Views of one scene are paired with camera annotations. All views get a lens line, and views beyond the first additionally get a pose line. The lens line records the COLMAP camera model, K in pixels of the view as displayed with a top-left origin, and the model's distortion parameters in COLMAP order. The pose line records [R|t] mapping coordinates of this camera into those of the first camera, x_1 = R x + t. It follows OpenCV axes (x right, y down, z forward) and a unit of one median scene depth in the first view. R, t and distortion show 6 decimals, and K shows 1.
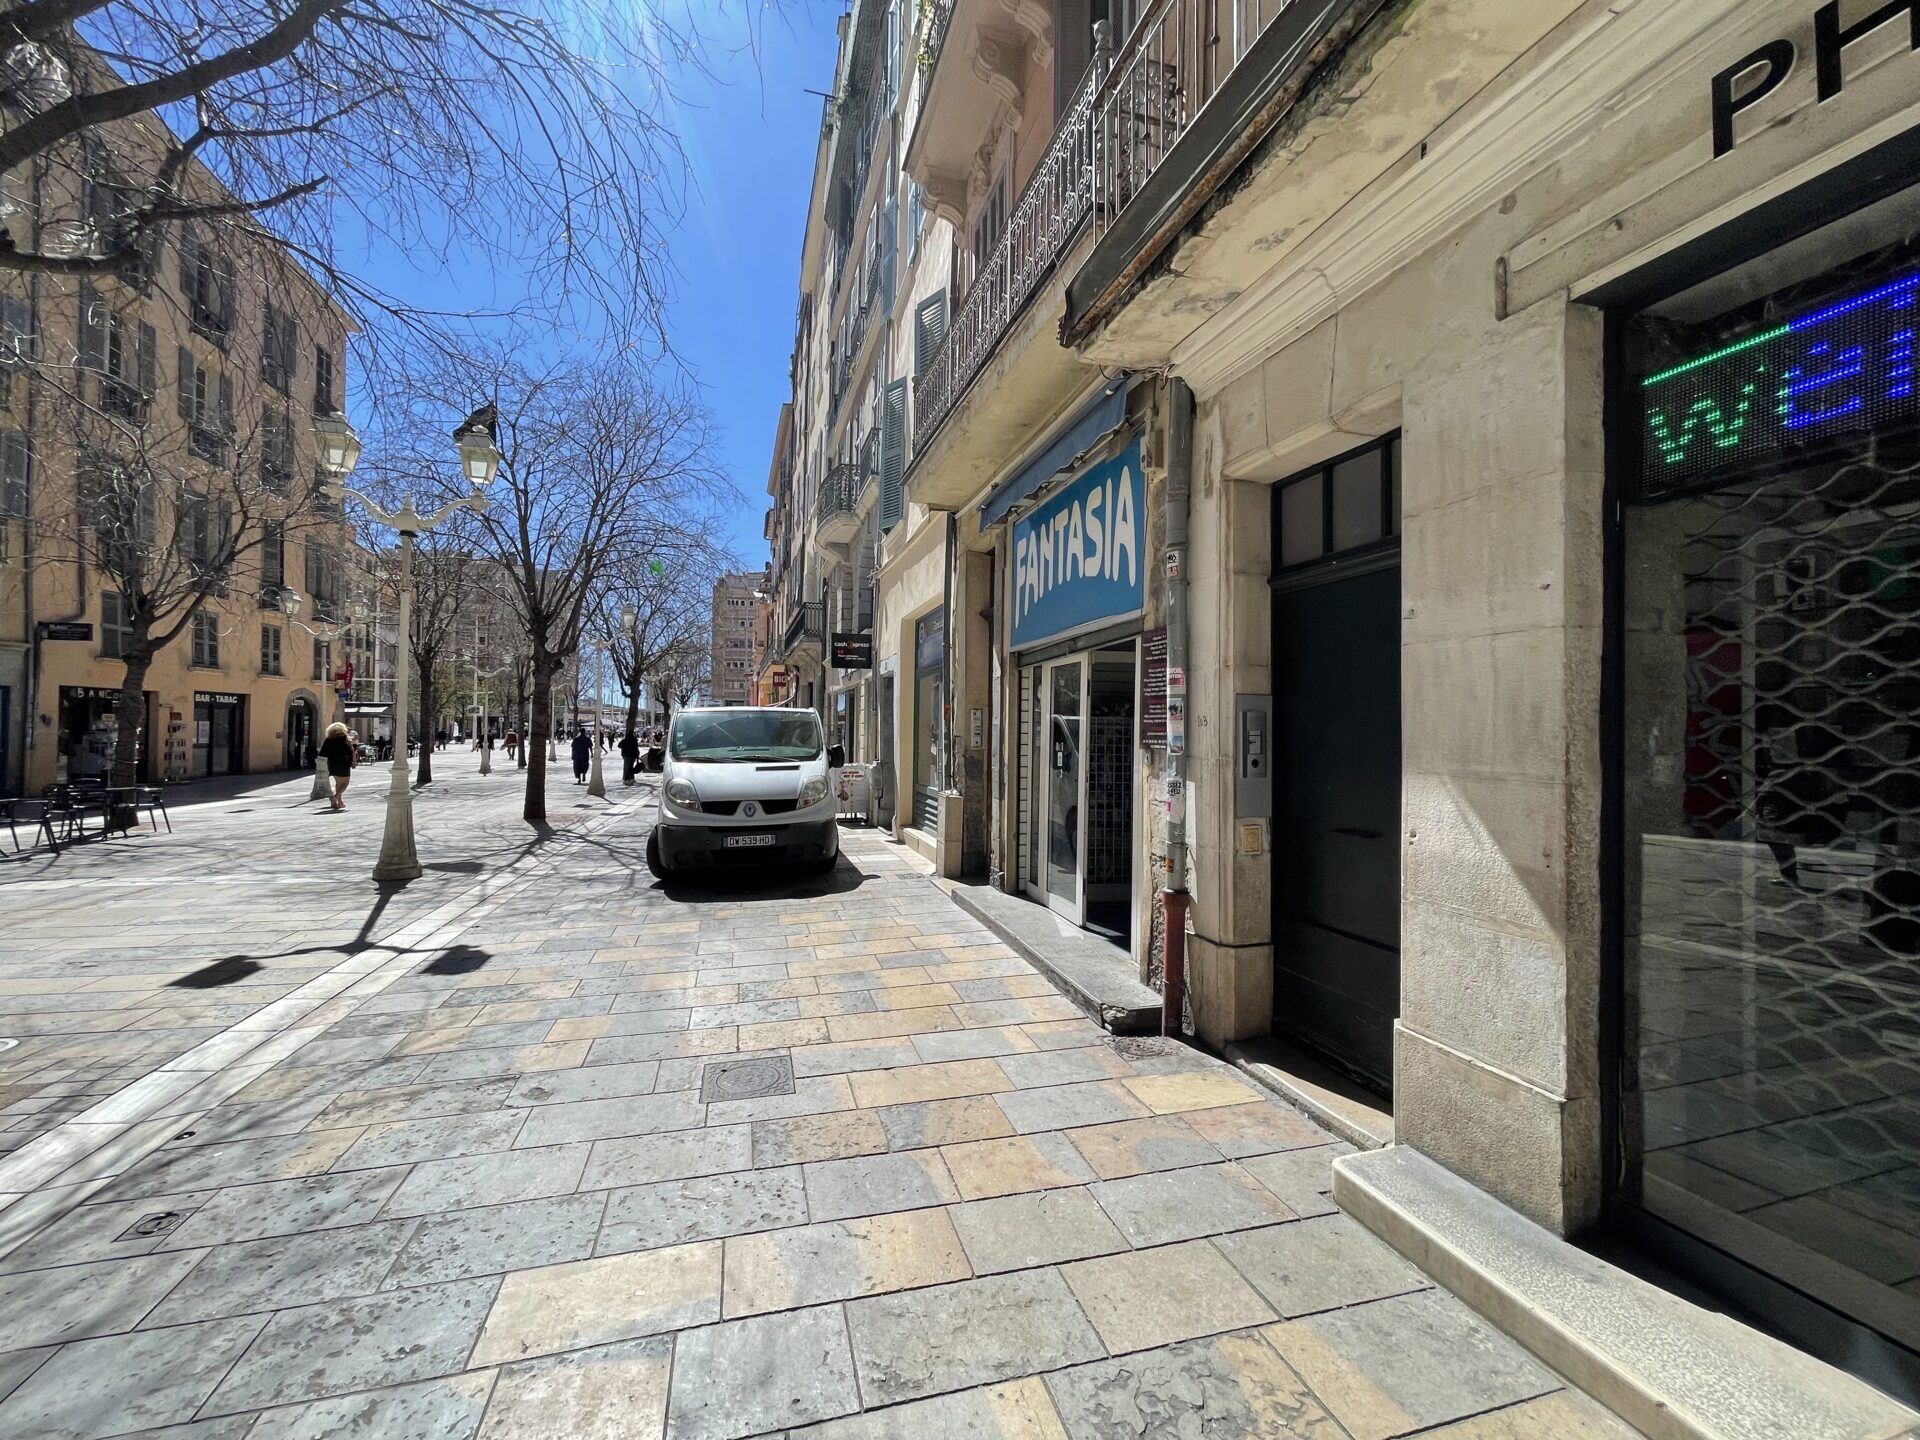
lens RADIAL K [[770.5, 0, 938.1], [0, 770.5, 720.5], [0, 0, 1]] dist [-0.000133, -0.000020]
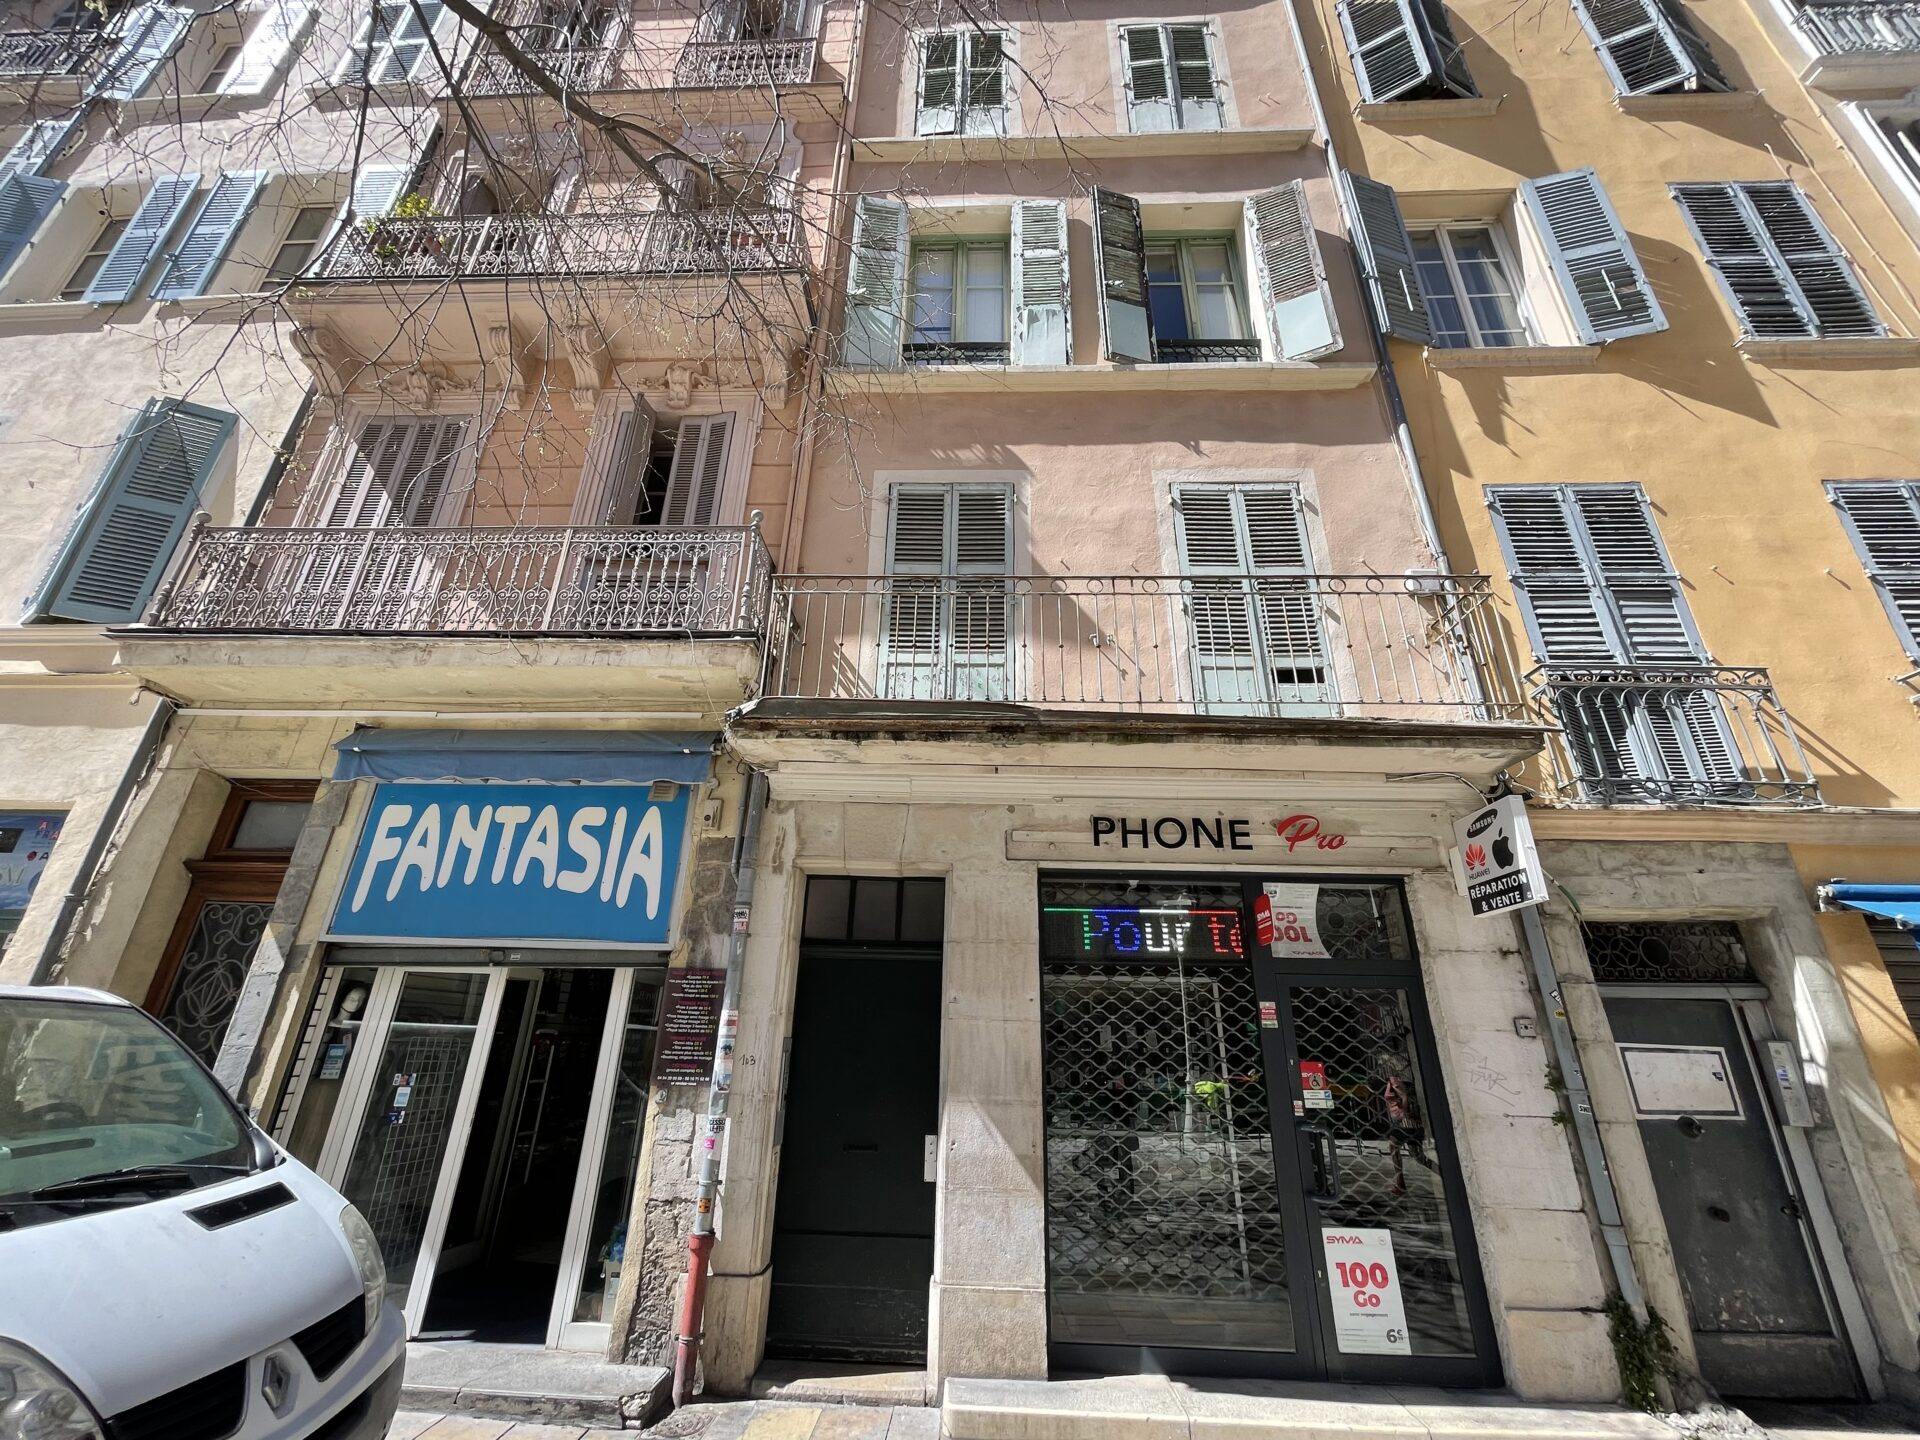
lens RADIAL K [[771.1, 0, 947.3], [0, 771.1, 727.3], [0, 0, 1]] dist [-0.000432, 0.000330]
pose [[0.296715, 0.363702, 0.882995, -0.901112], [-0.034484, 0.928113, -0.370698, -0.050403], [-0.954343, 0.079543, 0.287927, 0.362225]]
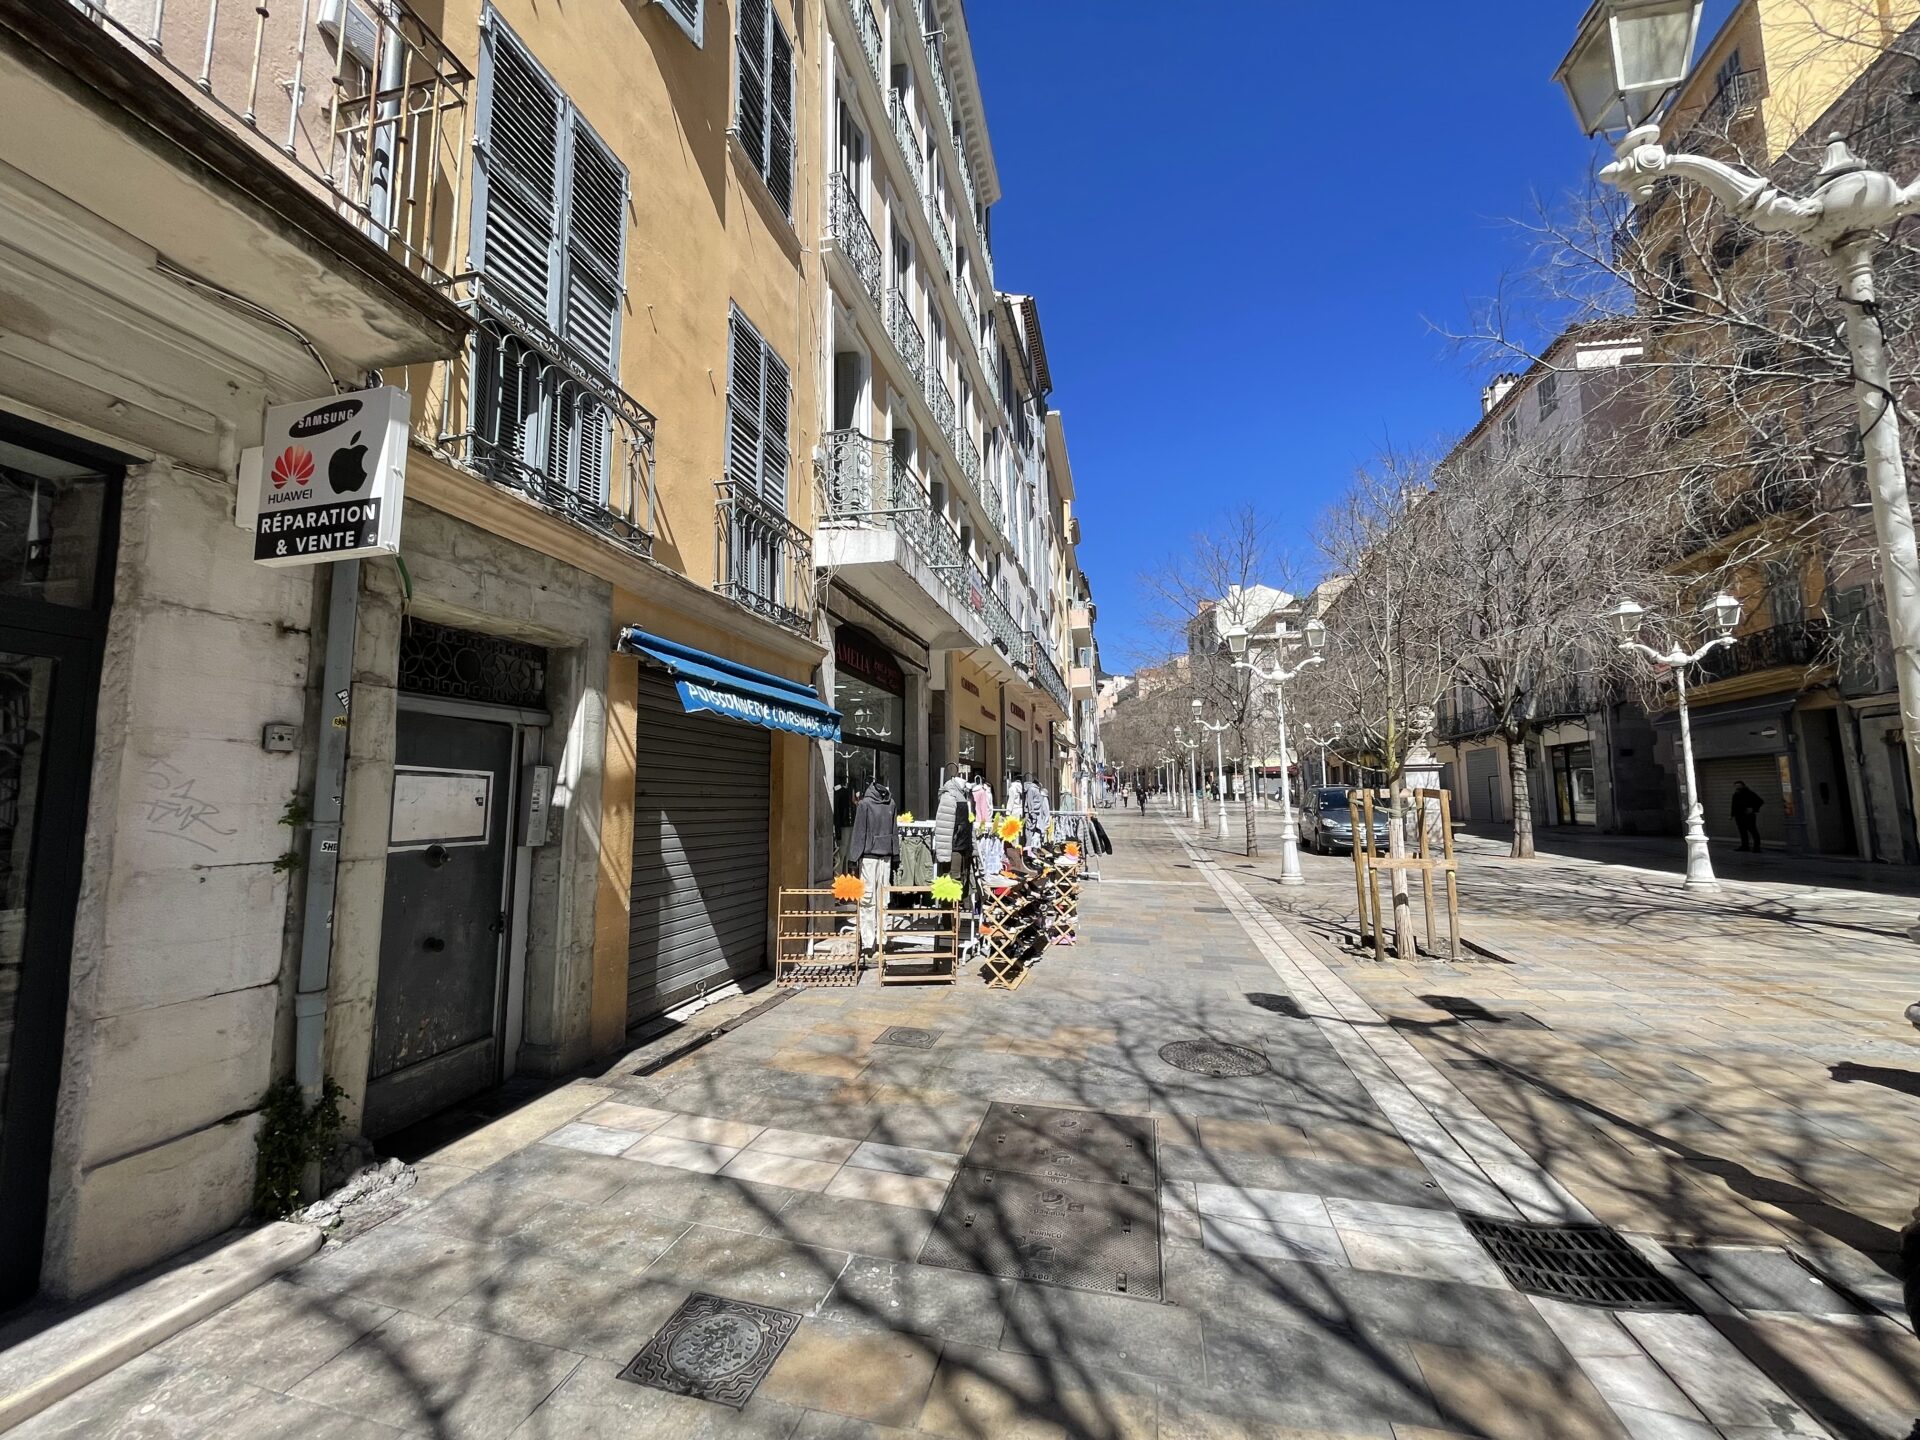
lens RADIAL K [[775.8, 0, 955.8], [0, 775.8, 723.6], [0, 0, 1]] dist [-0.028149, 0.016560]
pose [[-0.880769, 0.042602, 0.471627, -0.328791], [-0.010649, 0.993911, -0.109667, -0.027178], [-0.473427, -0.101613, -0.874952, 0.232354]]
